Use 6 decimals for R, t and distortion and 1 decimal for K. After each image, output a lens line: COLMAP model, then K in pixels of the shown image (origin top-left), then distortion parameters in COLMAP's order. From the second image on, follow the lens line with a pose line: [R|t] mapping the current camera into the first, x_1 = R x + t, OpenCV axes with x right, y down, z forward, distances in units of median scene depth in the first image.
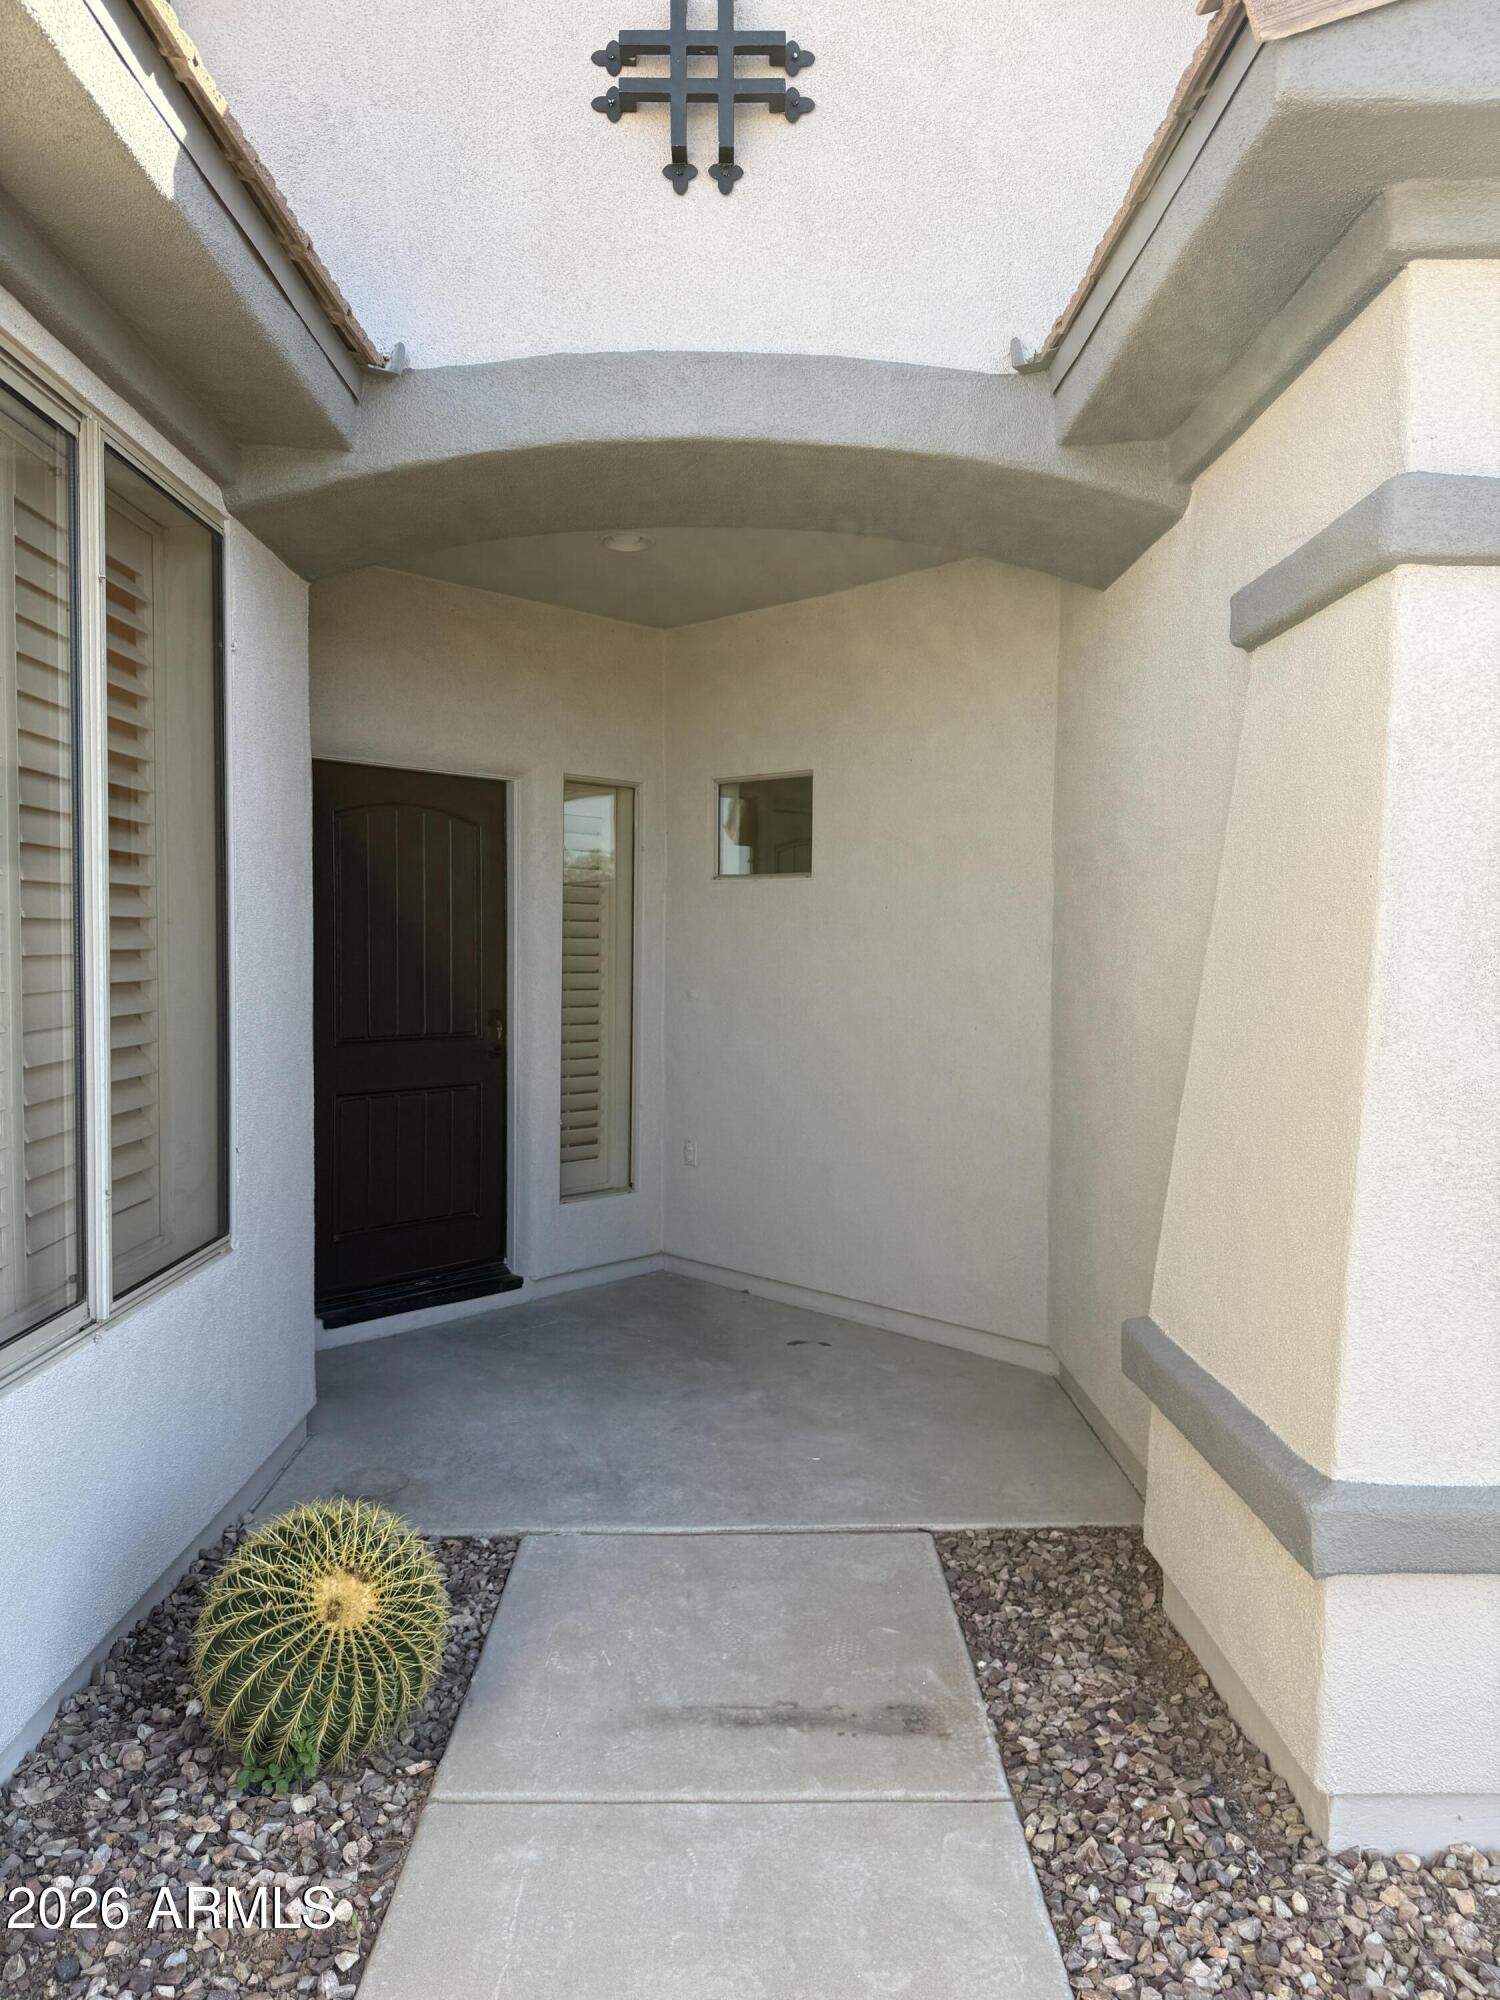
lens RADIAL K [[1404.7, 0, 745.7], [0, 1404.7, 1002.5], [0, 0, 1]] dist [0.051925, -0.056190]
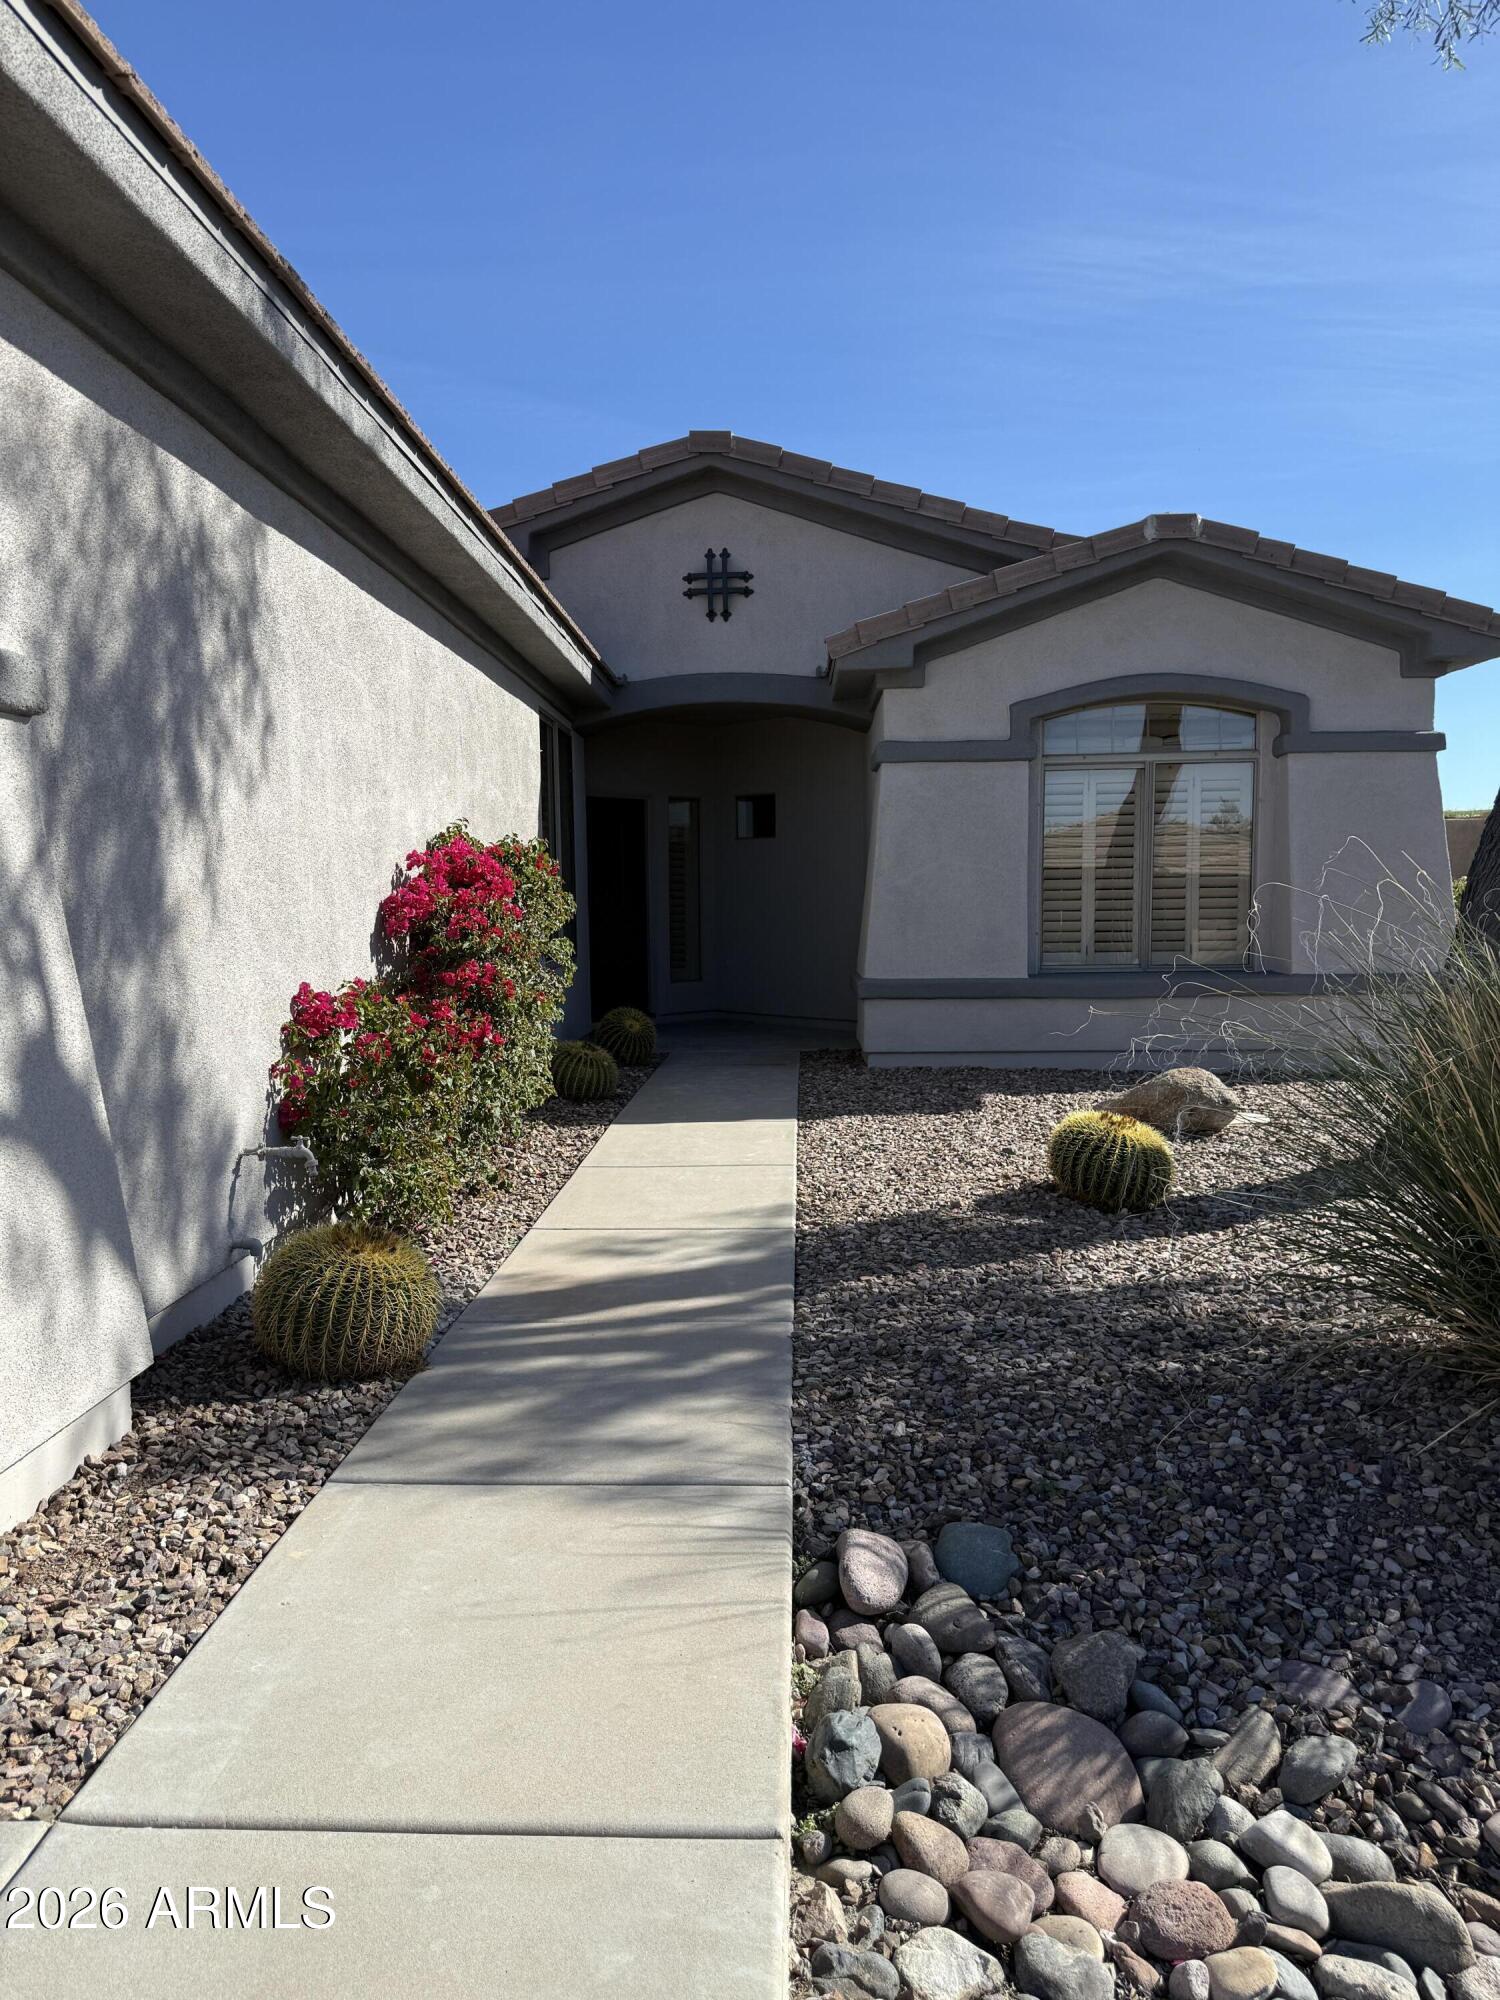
lens RADIAL K [[1404.7, 0, 732.2], [0, 1404.7, 1001.1], [0, 0, 1]] dist [0.051925, -0.056190]
pose [[0.998184, -0.016647, -0.057885, 0.165909], [0.018690, 0.999215, 0.034932, 0.159237], [0.057258, -0.035950, 0.997712, -2.132431]]
